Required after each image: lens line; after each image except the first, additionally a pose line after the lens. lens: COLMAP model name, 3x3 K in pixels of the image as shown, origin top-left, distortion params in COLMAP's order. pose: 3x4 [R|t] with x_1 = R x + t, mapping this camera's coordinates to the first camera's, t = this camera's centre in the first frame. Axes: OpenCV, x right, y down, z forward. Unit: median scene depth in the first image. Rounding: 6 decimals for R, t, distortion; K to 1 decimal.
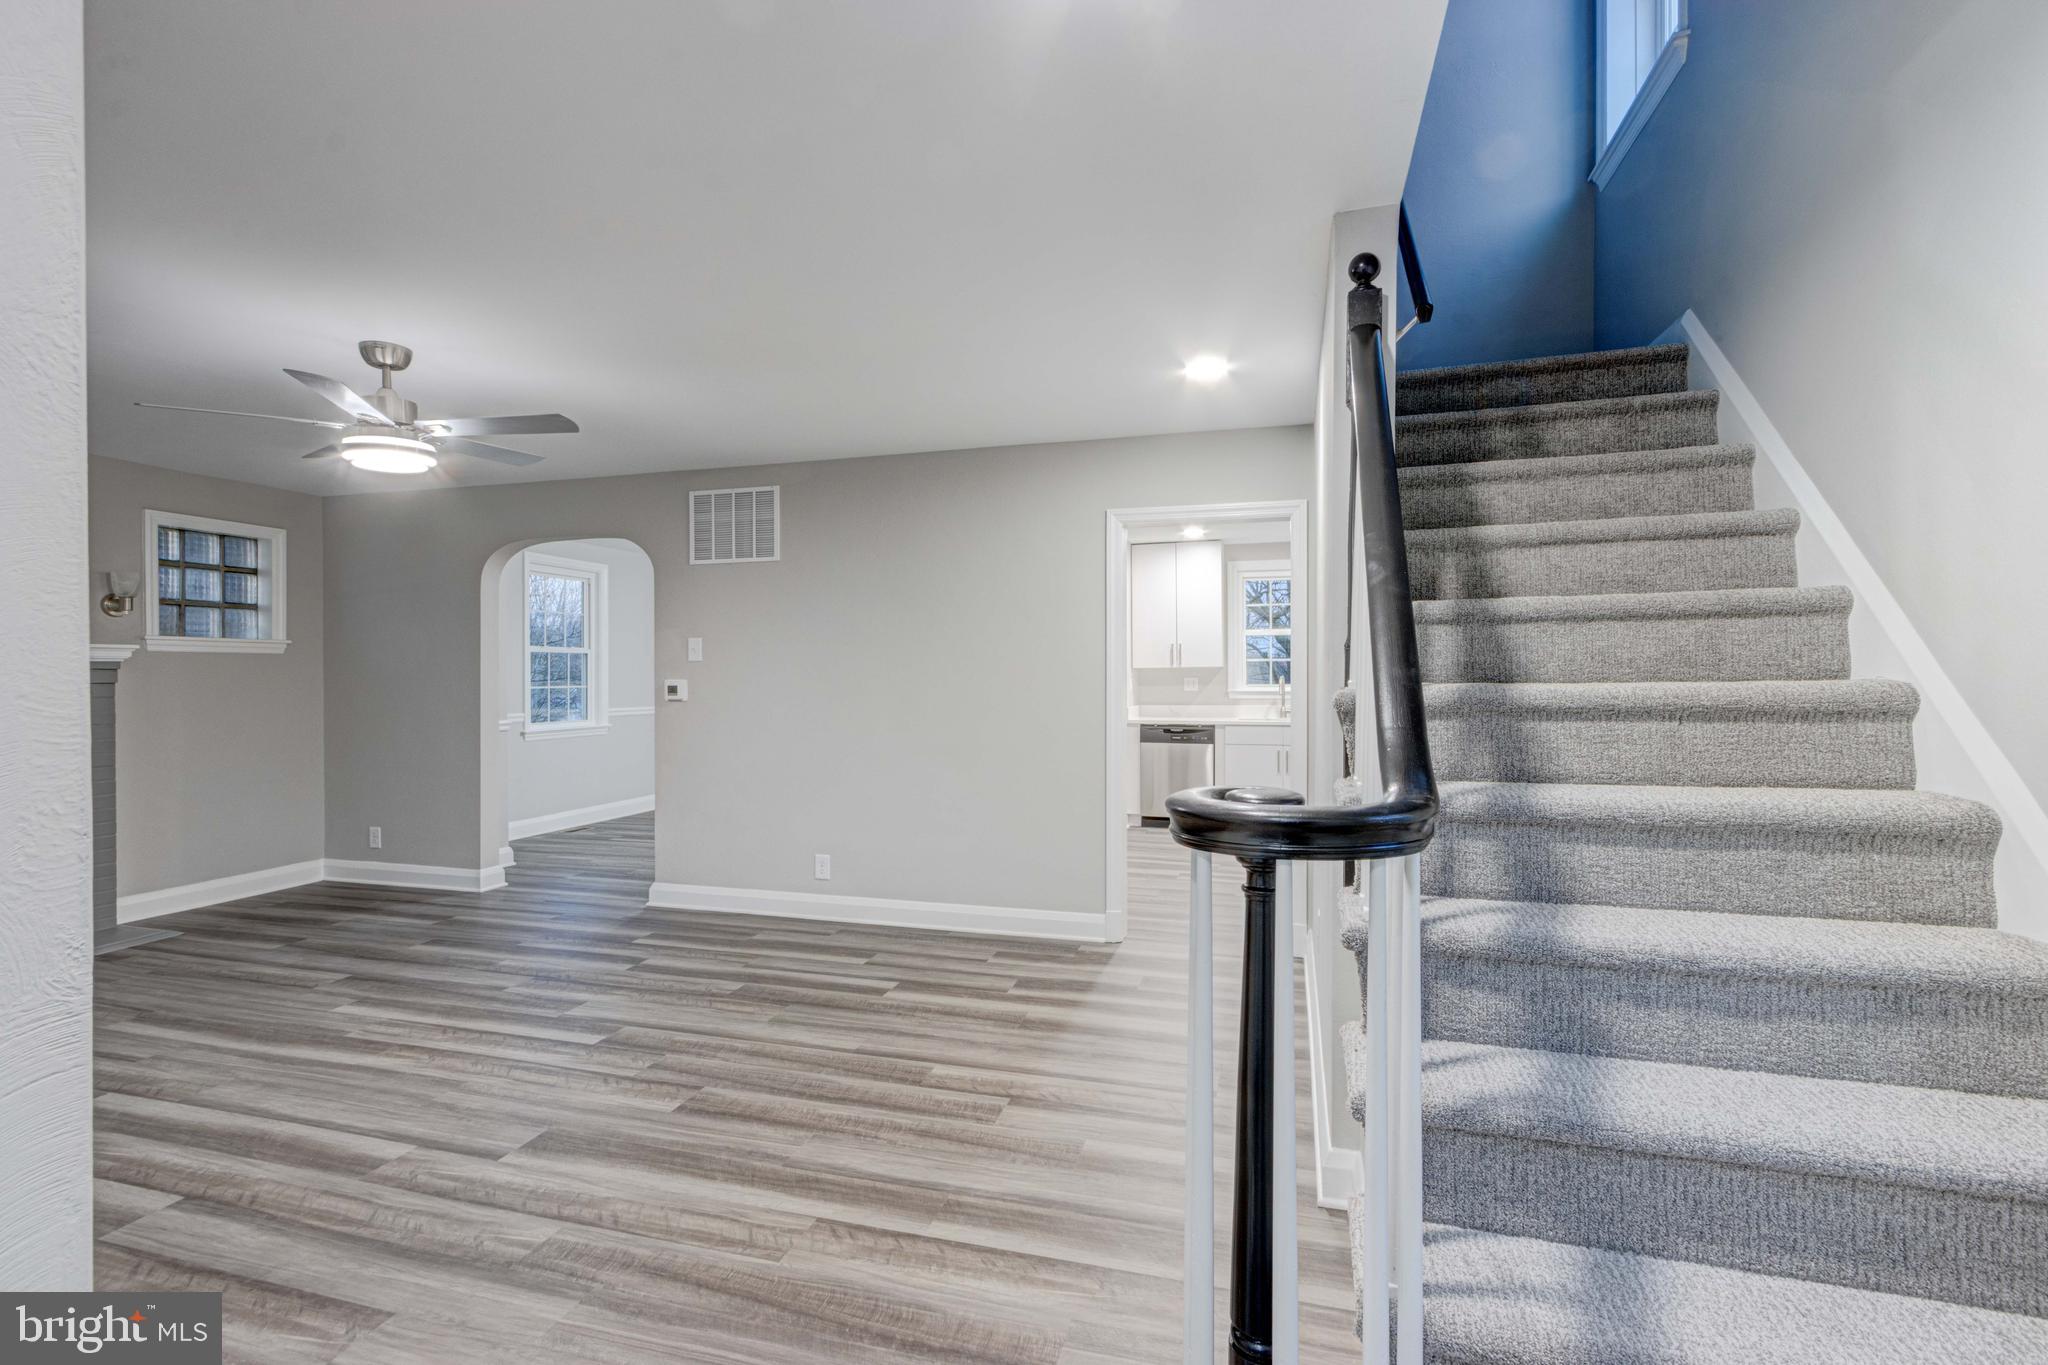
lens RADIAL K [[936.1, 0, 1012.3], [0, 936.1, 679.7], [0, 0, 1]] dist [0.008516, -0.003324]
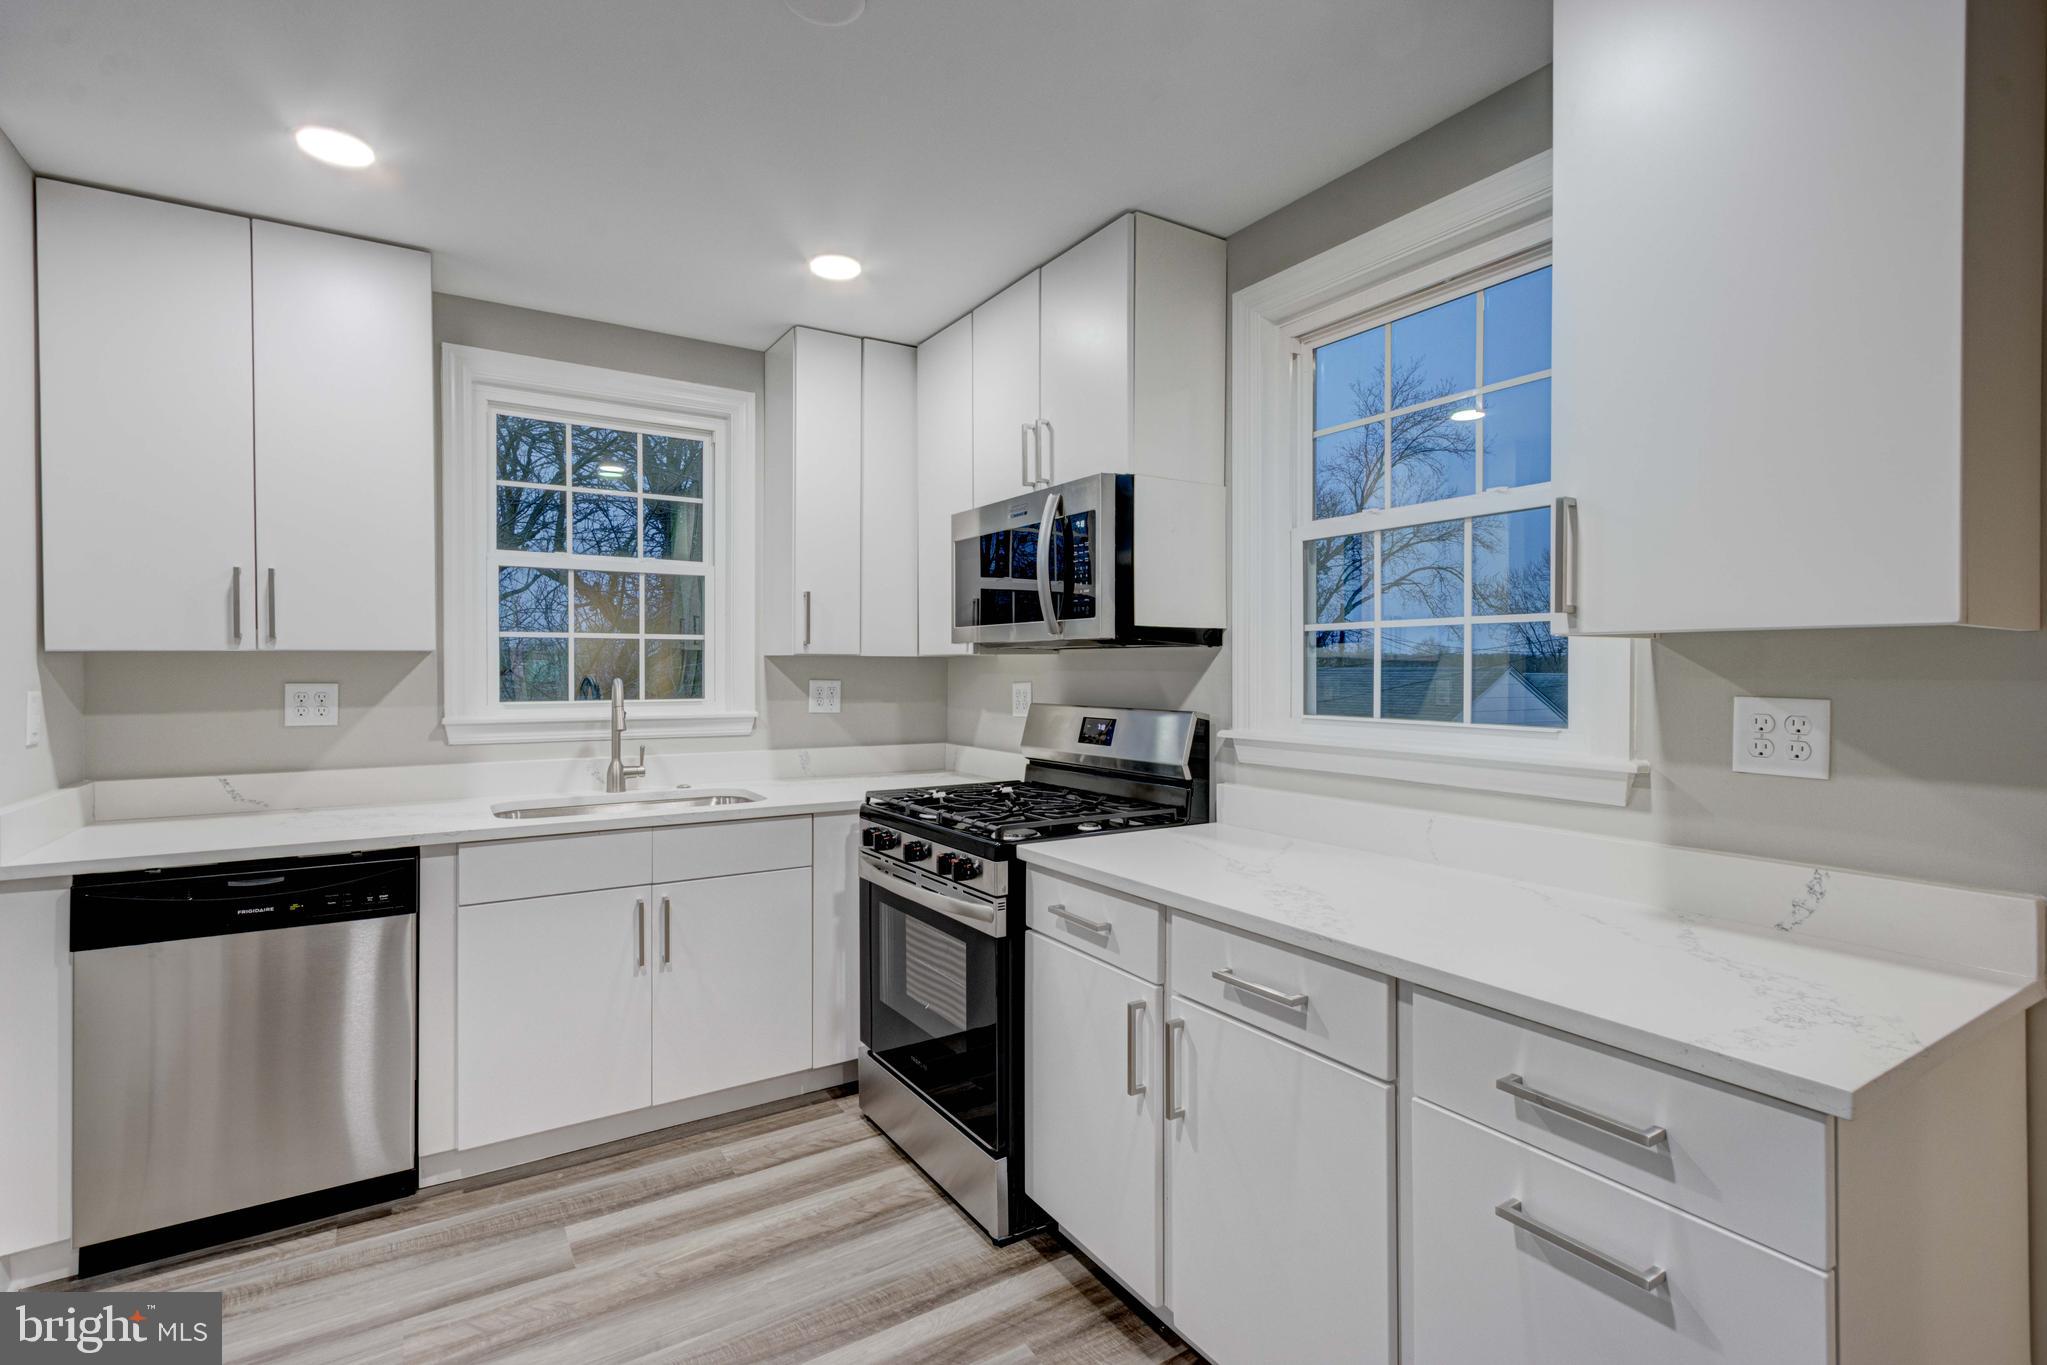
lens RADIAL K [[935.6, 0, 1003.9], [0, 935.6, 671.7], [0, 0, 1]] dist [0.008516, -0.003324]
pose [[0.657333, -0.000069, 0.753600, 0.218786], [-0.001908, 0.999997, 0.001756, -0.015113], [-0.753597, -0.002592, 0.657331, 1.274496]]
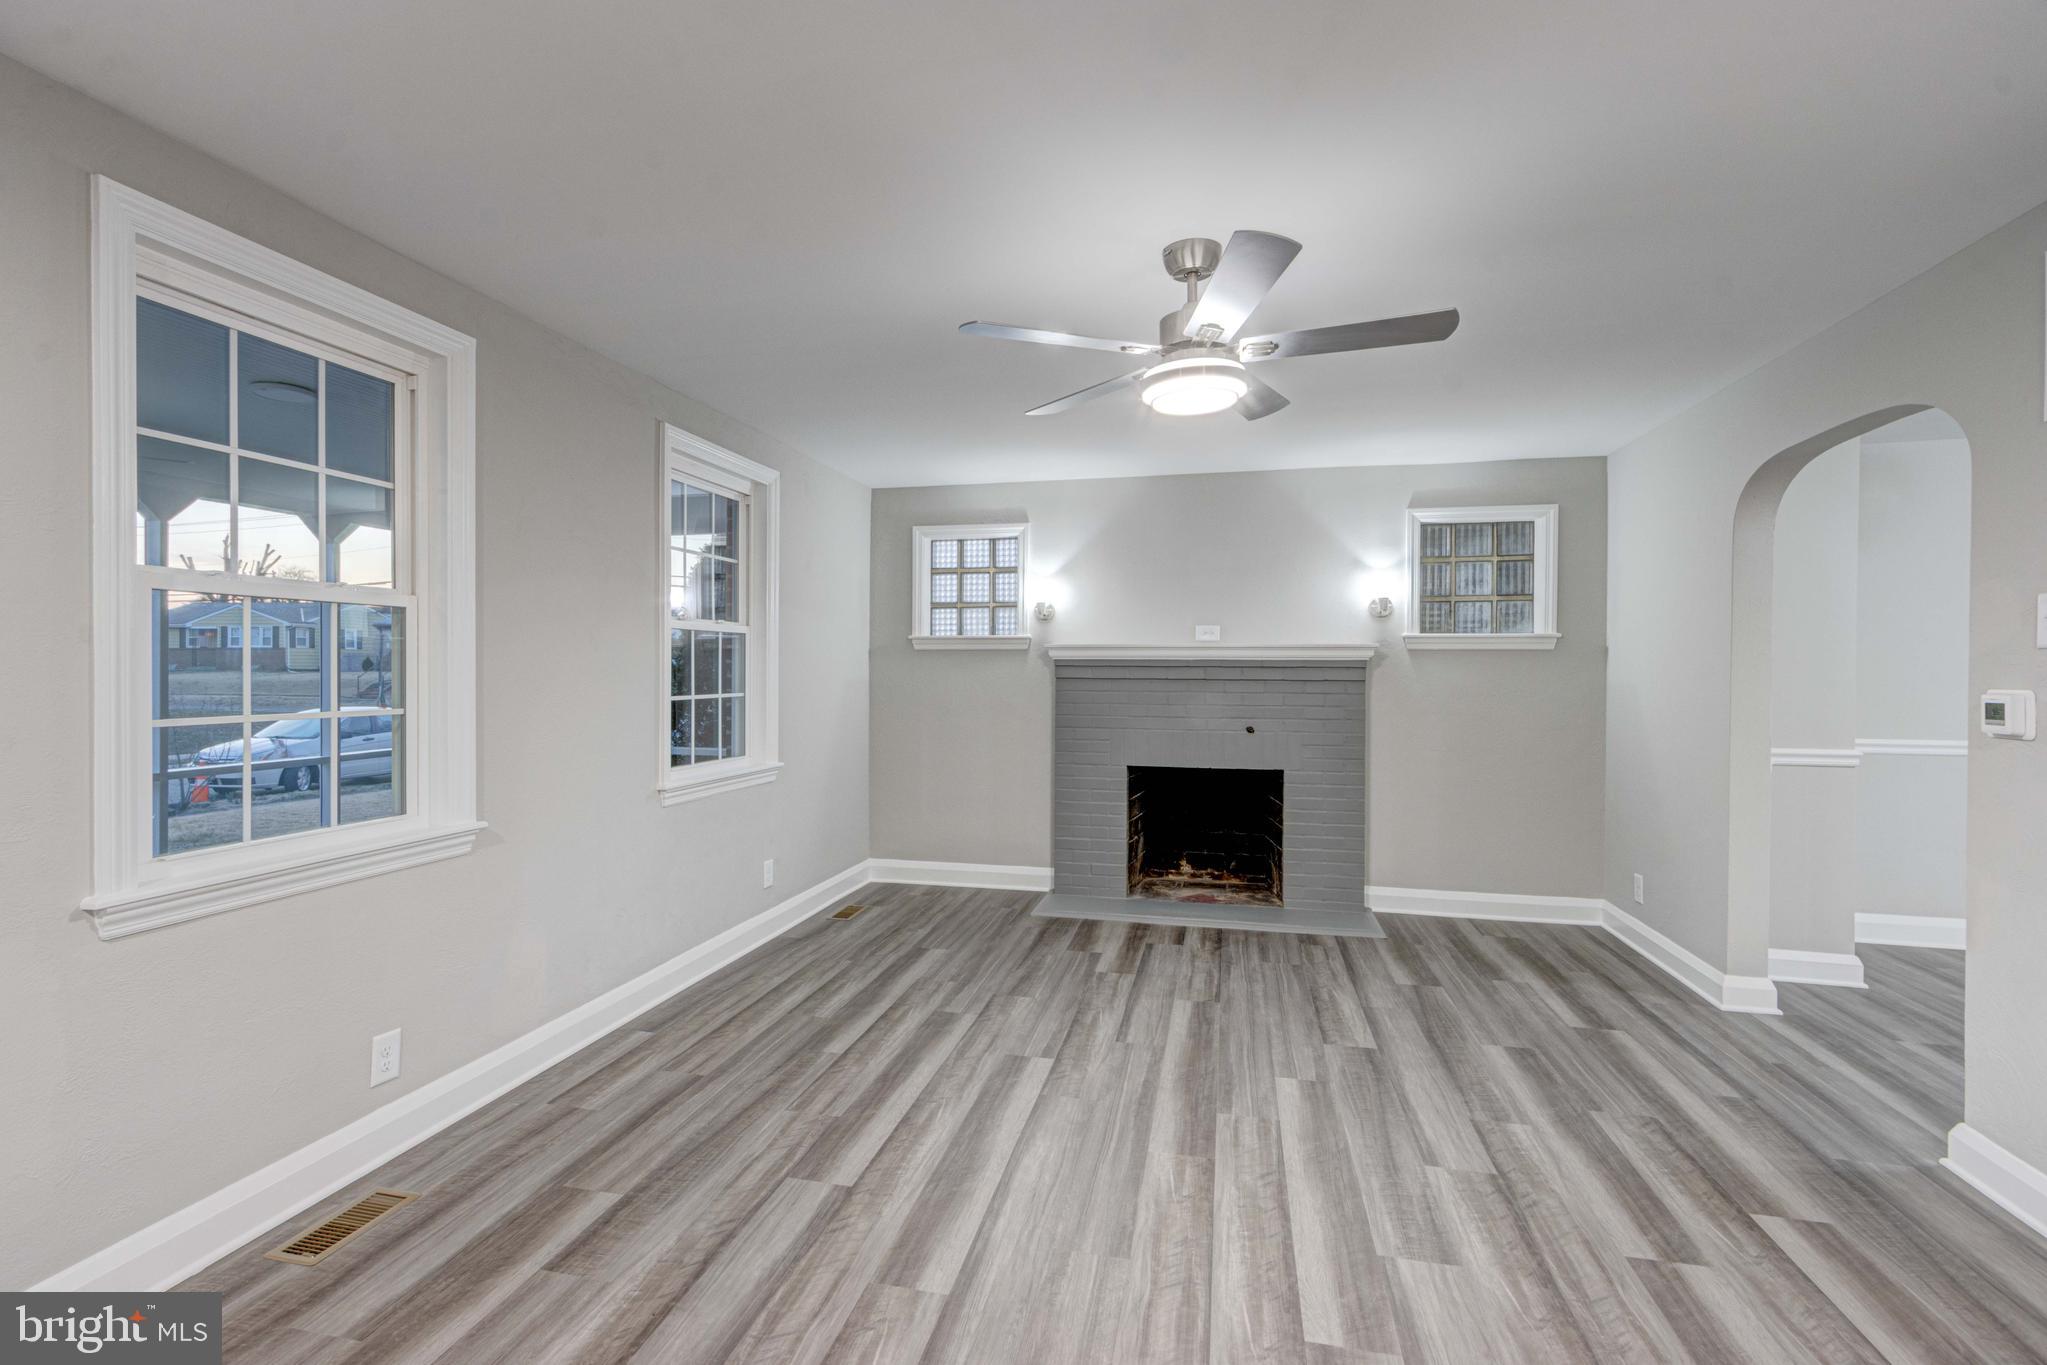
lens RADIAL K [[935.6, 0, 1004.3], [0, 935.6, 676.5], [0, 0, 1]] dist [0.008516, -0.003324]
pose [[0.050101, 0.009052, -0.998703, 0.079782], [-0.010612, 0.999907, 0.008530, -0.006815], [0.998688, 0.010171, 0.050193, 0.647962]]
